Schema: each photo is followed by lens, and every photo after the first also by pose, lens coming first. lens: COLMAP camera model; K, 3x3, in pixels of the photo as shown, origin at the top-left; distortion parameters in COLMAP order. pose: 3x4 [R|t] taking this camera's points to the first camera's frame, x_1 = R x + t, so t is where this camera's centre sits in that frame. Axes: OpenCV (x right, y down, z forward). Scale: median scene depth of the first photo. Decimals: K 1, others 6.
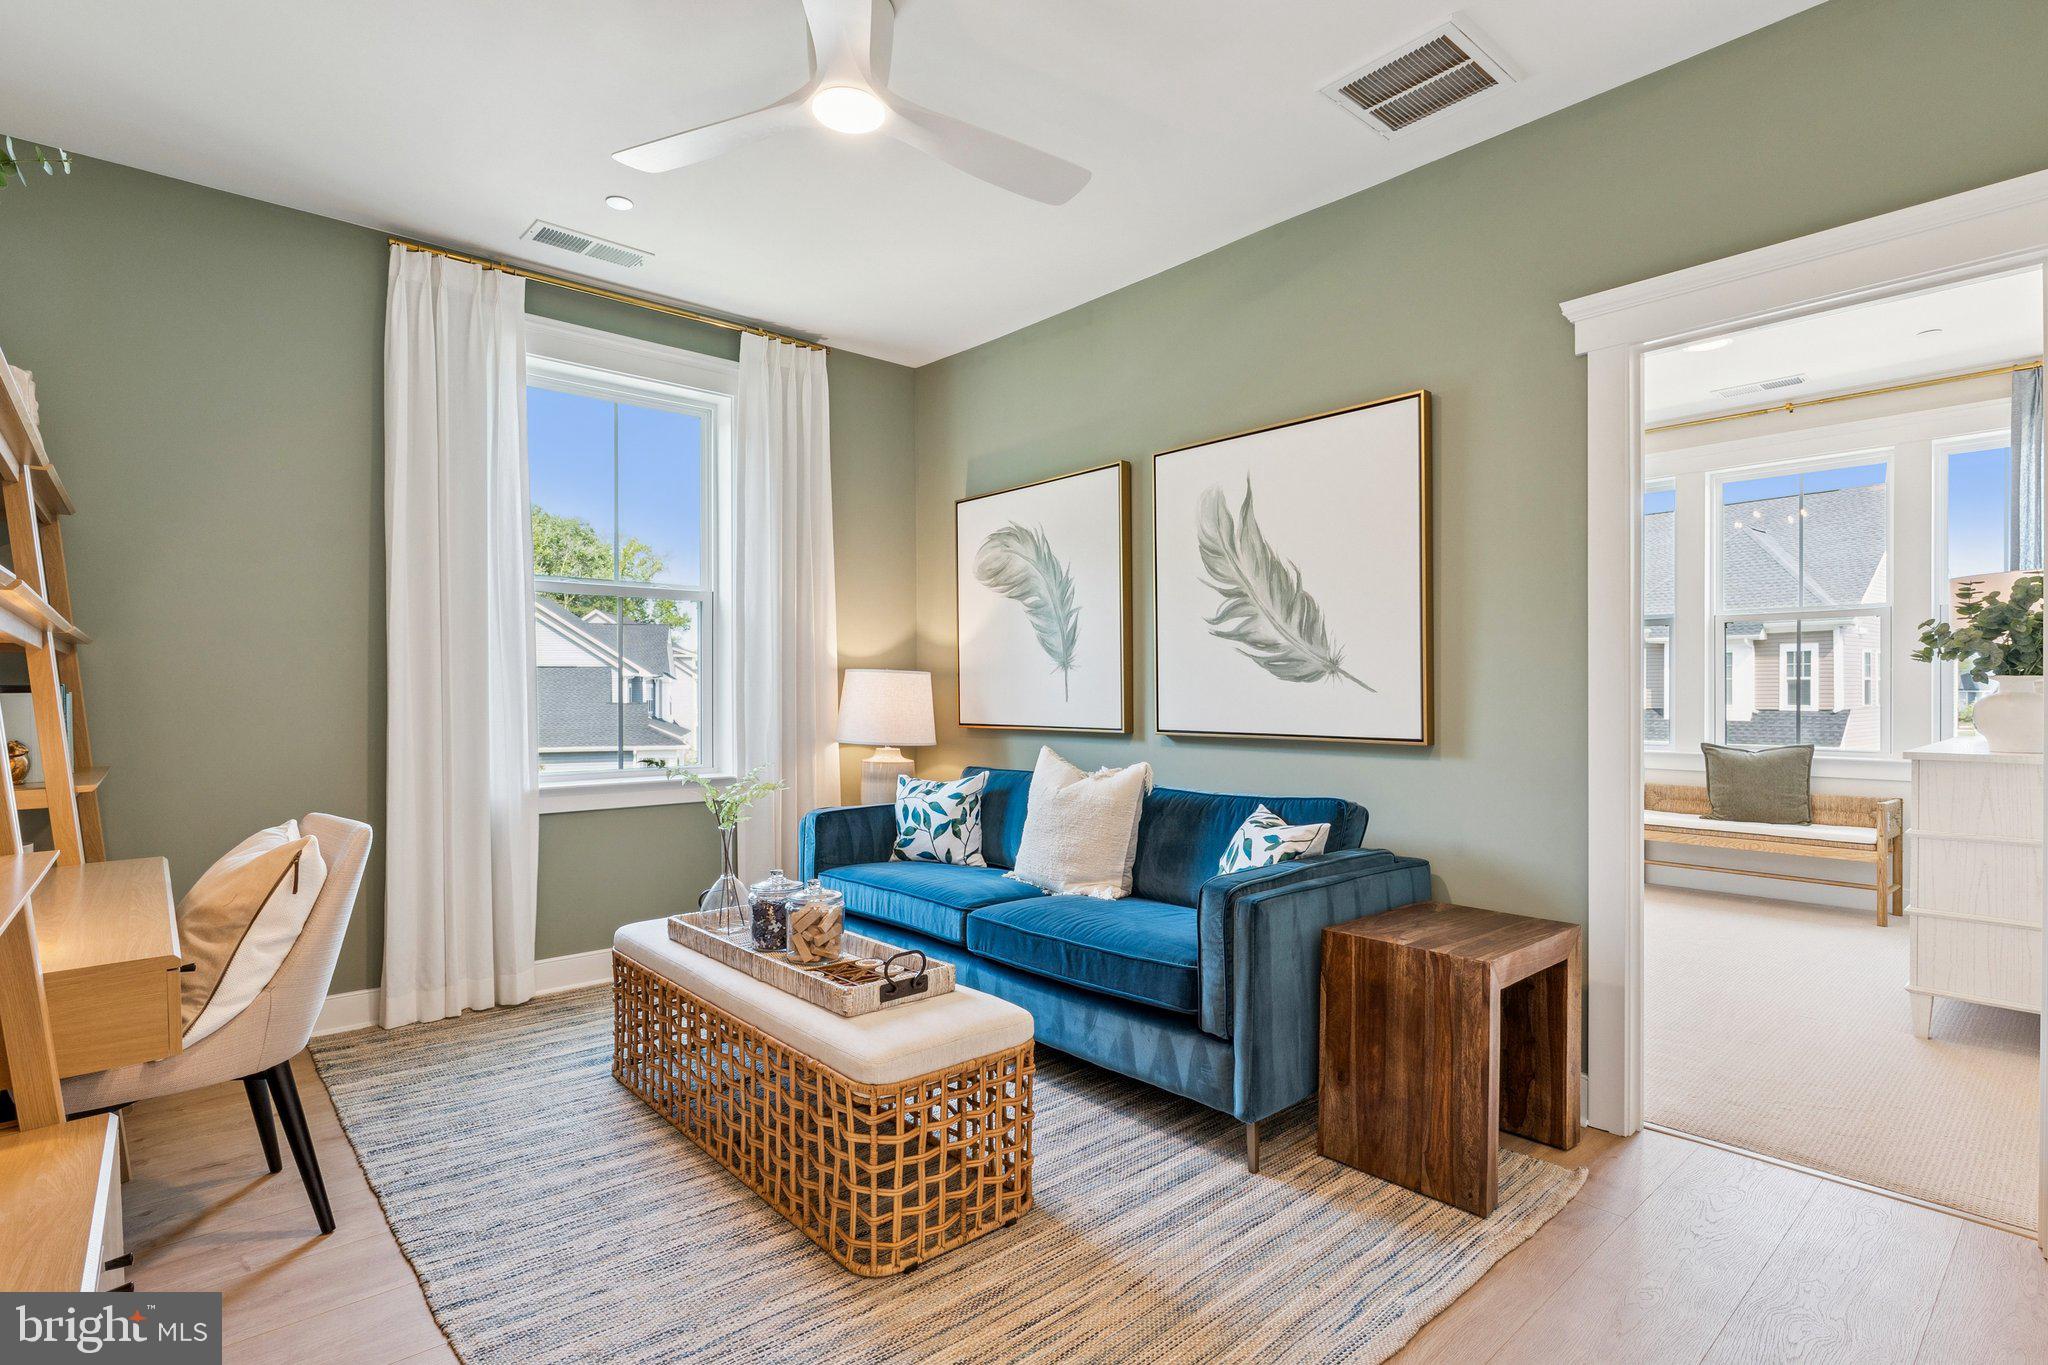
lens RADIAL K [[996.4, 0, 1019.8], [0, 996.4, 693.1], [0, 0, 1]] dist [-0.001235, -0.000042]
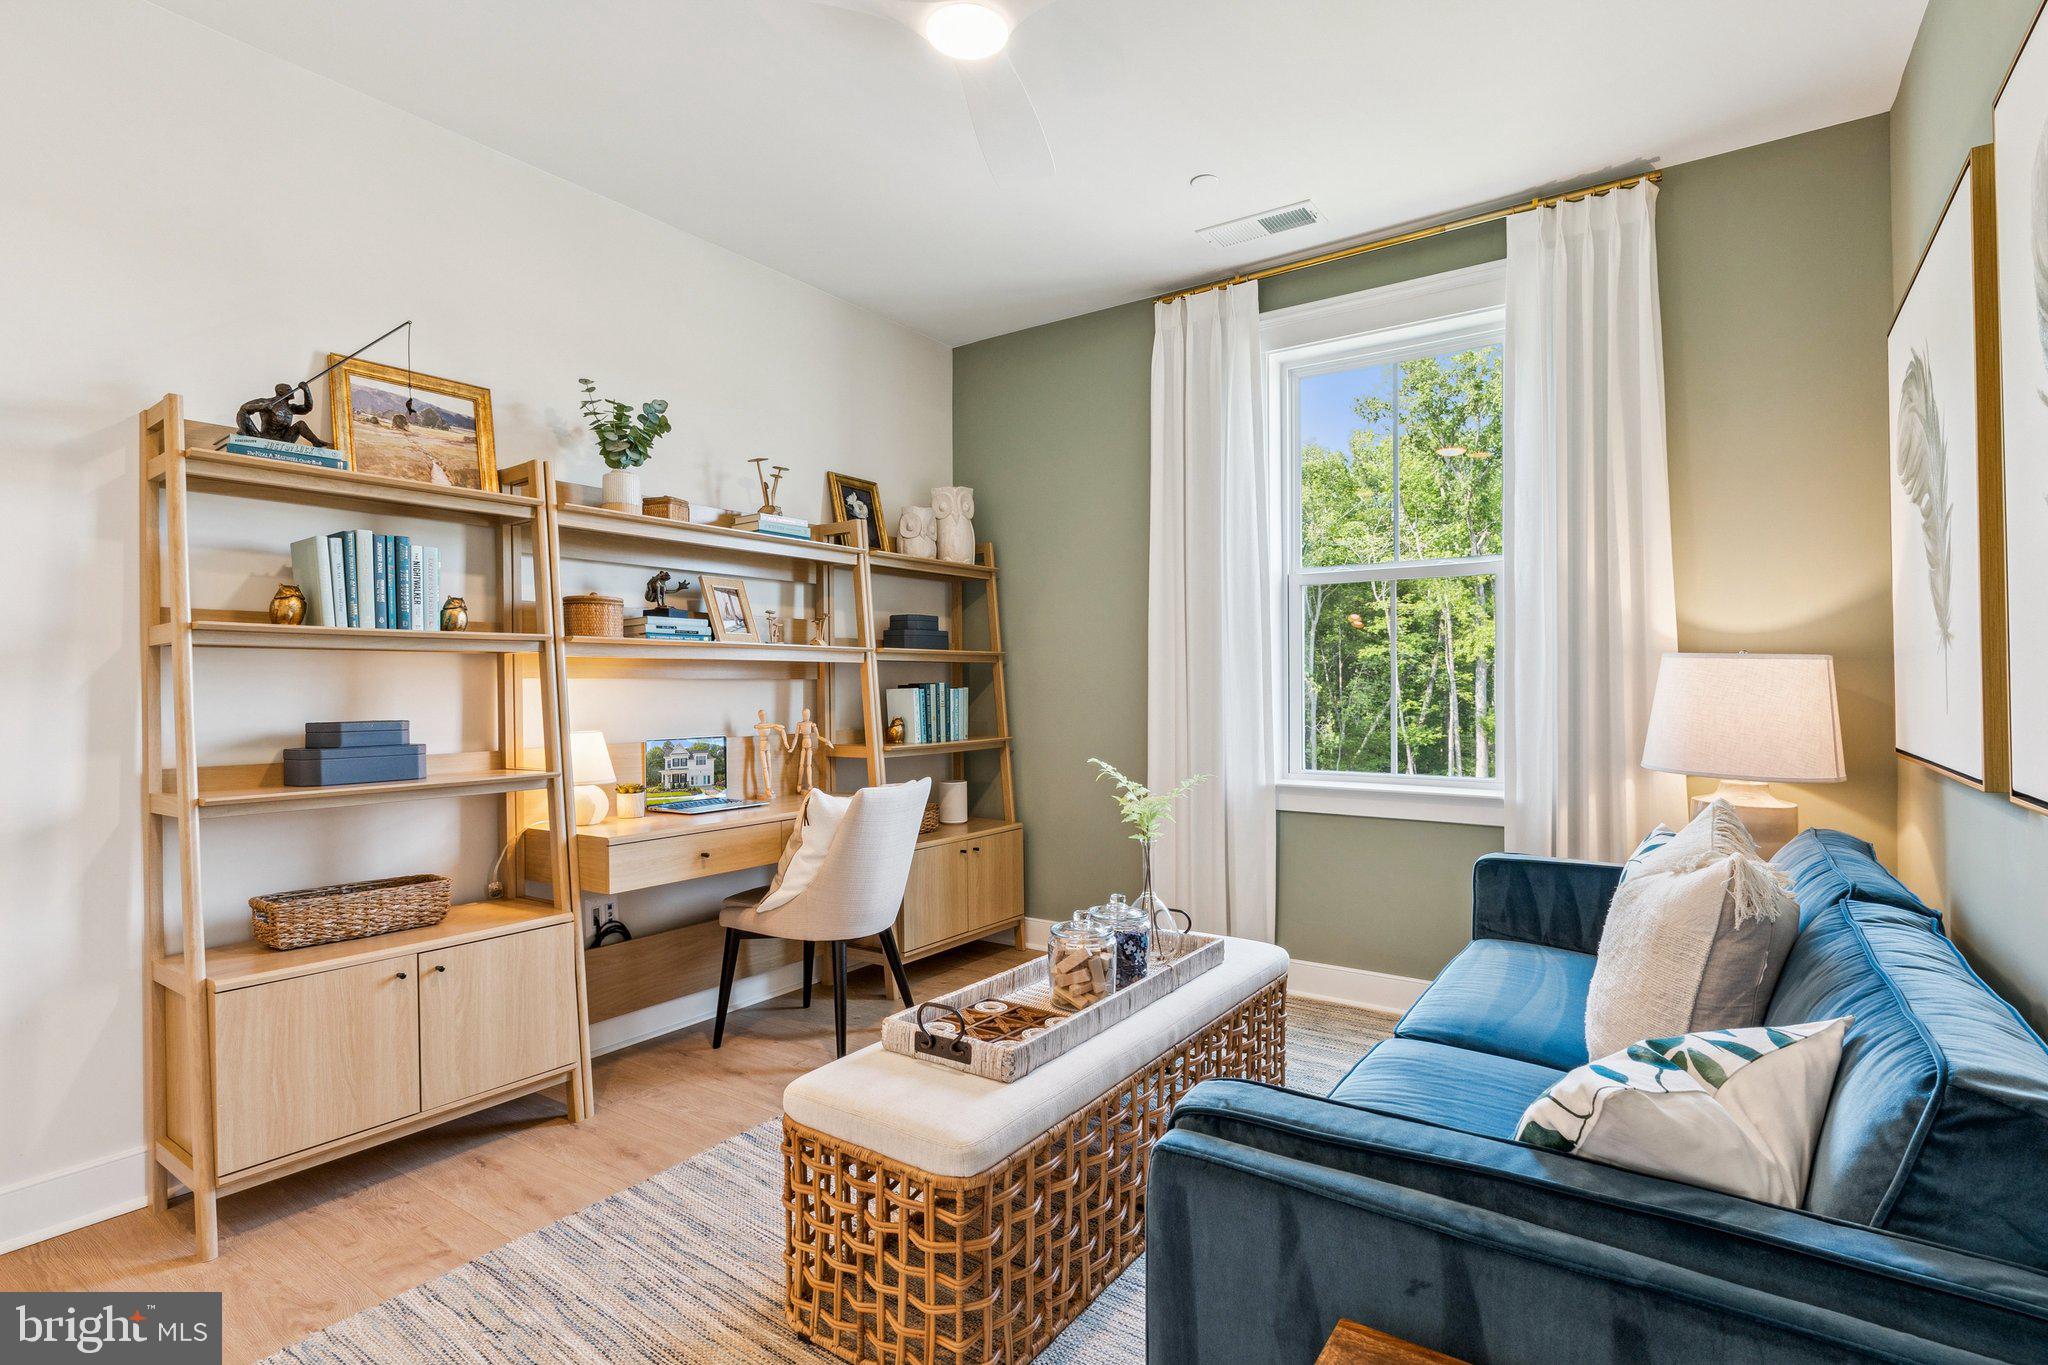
lens RADIAL K [[996.4, 0, 1021.2], [0, 996.4, 684.6], [0, 0, 1]] dist [-0.001235, -0.000042]
pose [[0.238213, 0.001169, -0.971212, 0.429324], [0.002971, 0.999994, 0.001933, -0.006717], [0.971208, -0.003346, 0.238208, 0.518579]]
